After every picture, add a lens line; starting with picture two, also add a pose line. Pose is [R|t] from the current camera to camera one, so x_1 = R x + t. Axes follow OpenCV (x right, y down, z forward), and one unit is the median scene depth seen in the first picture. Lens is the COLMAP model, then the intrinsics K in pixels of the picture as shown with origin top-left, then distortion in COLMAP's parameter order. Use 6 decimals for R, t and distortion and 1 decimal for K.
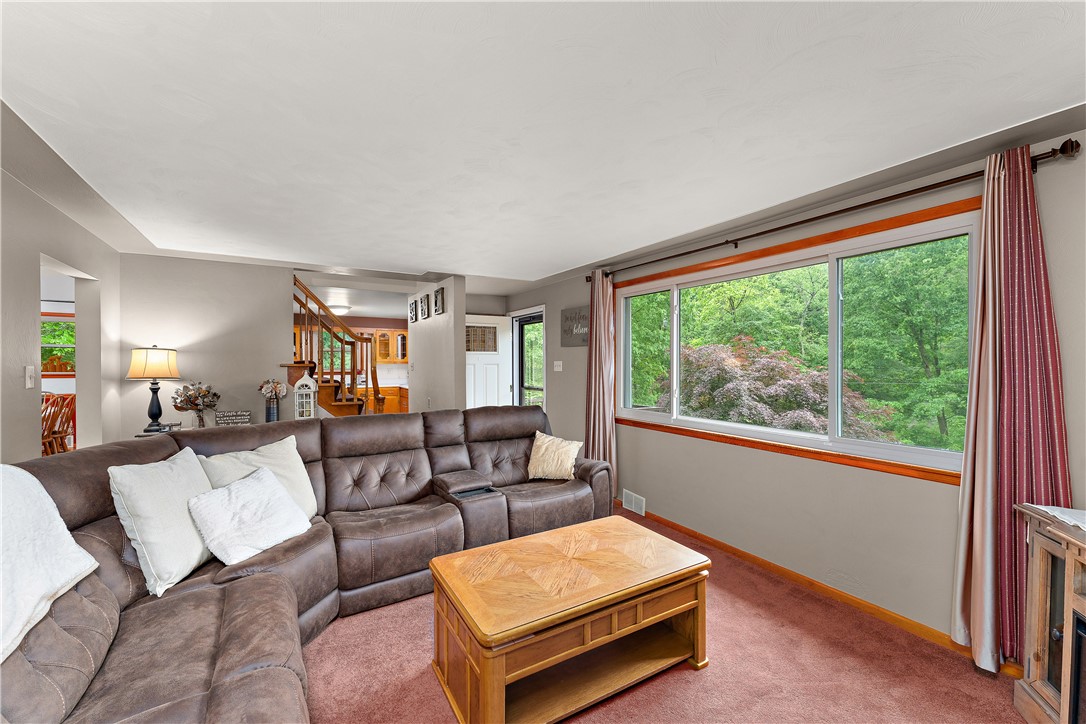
lens RADIAL K [[435.5, 0, 538.5], [0, 435.5, 364.8], [0, 0, 1]] dist [0.000375, -0.000145]
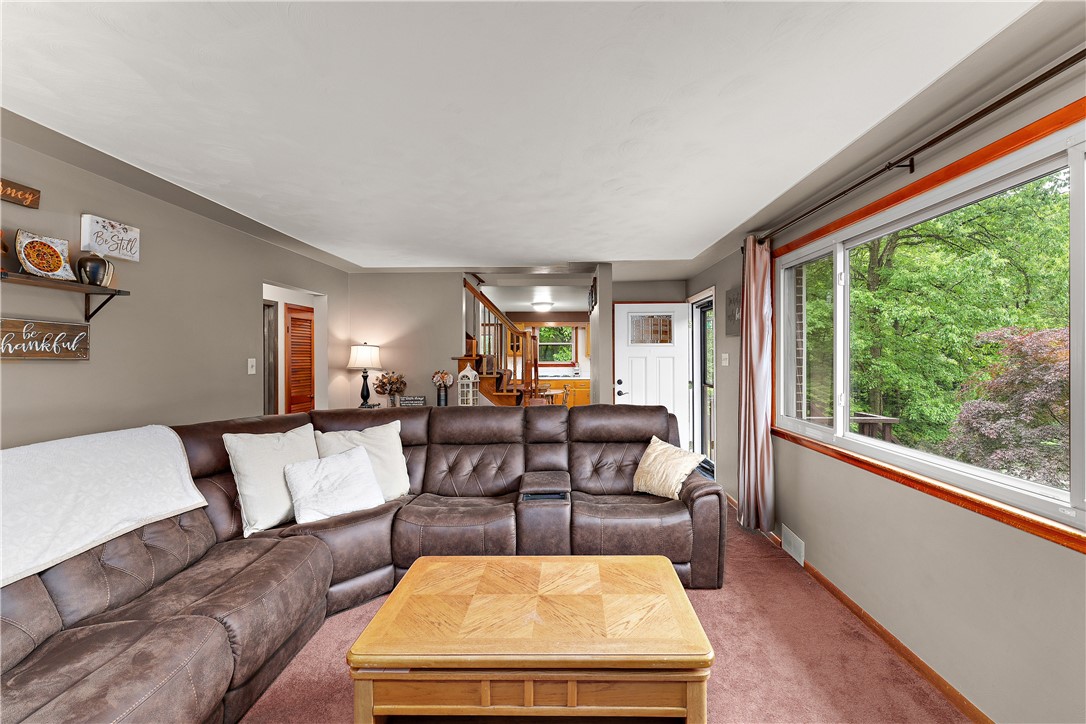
lens RADIAL K [[446.4, 0, 558.8], [0, 446.4, 357.2], [0, 0, 1]] dist [0.001061, 0.000021]
pose [[0.859087, 0.000505, -0.511829, 0.326253], [-0.000724, 1.000000, -0.000229, -0.002024], [0.511829, 0.000567, 0.859087, 0.180690]]
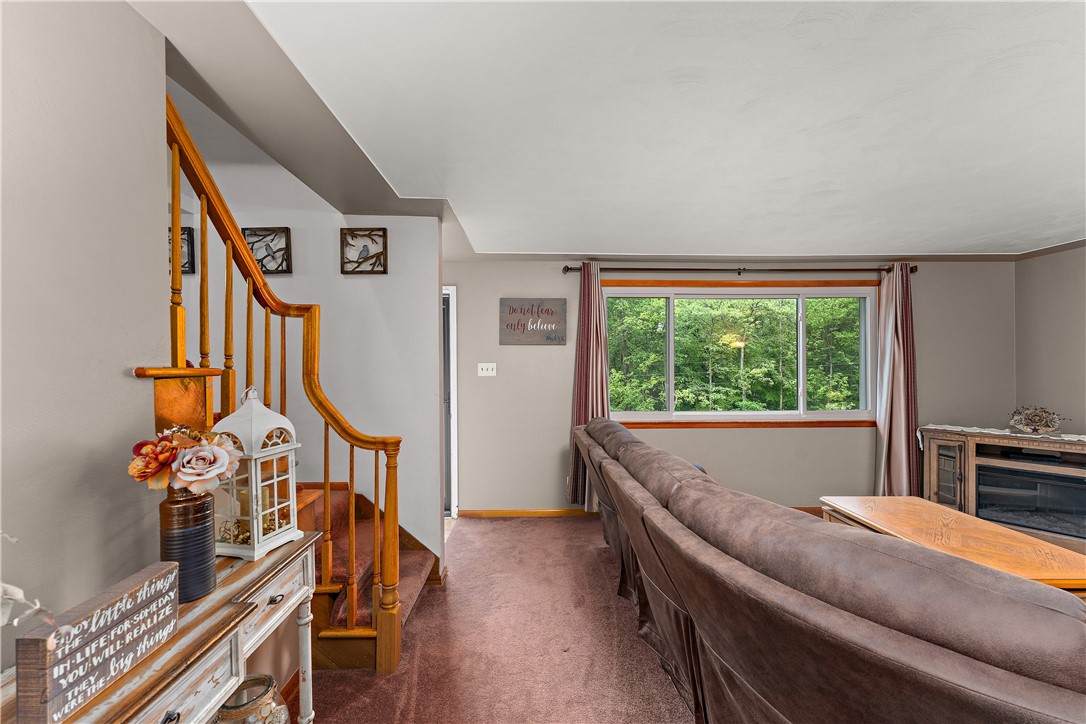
lens RADIAL K [[435.5, 0, 538.5], [0, 435.5, 364.8], [0, 0, 1]] dist [0.000375, -0.000145]
pose [[0.493248, -0.000993, 0.869888, -0.932462], [0.007352, 0.999968, -0.003027, -0.003498], [-0.869858, 0.007888, 0.493239, 0.855841]]
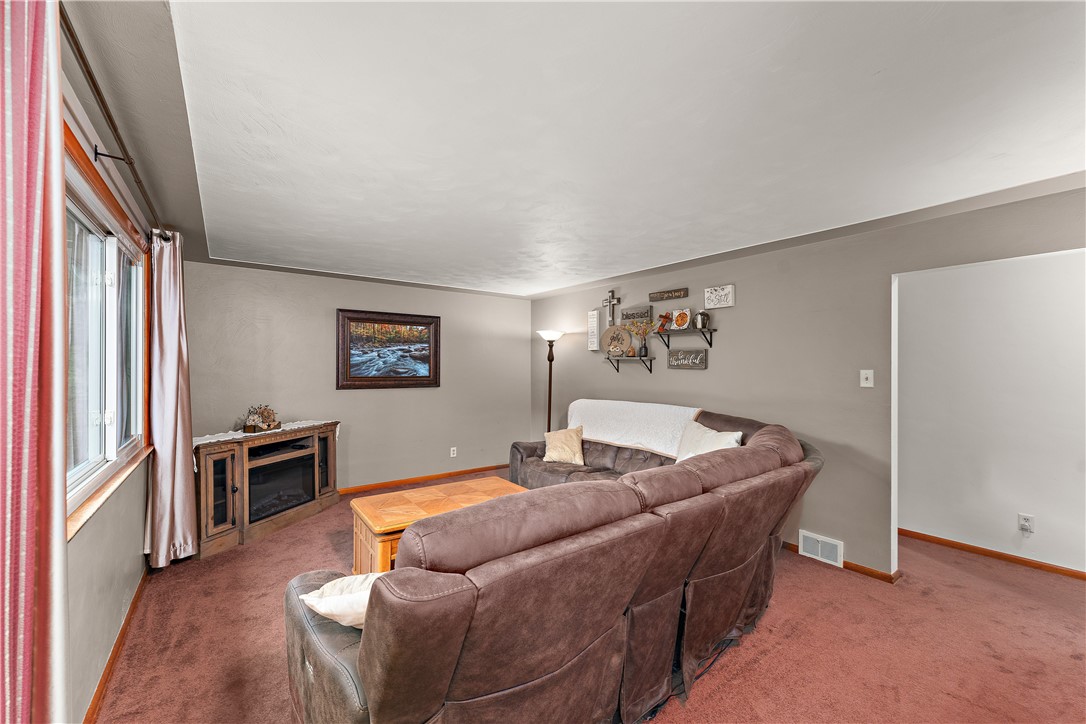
lens RADIAL K [[435.5, 0, 538.5], [0, 435.5, 364.8], [0, 0, 1]] dist [0.000375, -0.000145]
pose [[-0.995478, -0.002368, -0.094963, -0.061518], [-0.002416, 0.999997, 0.000394, -0.007806], [0.094962, 0.000621, -0.995481, 1.564206]]
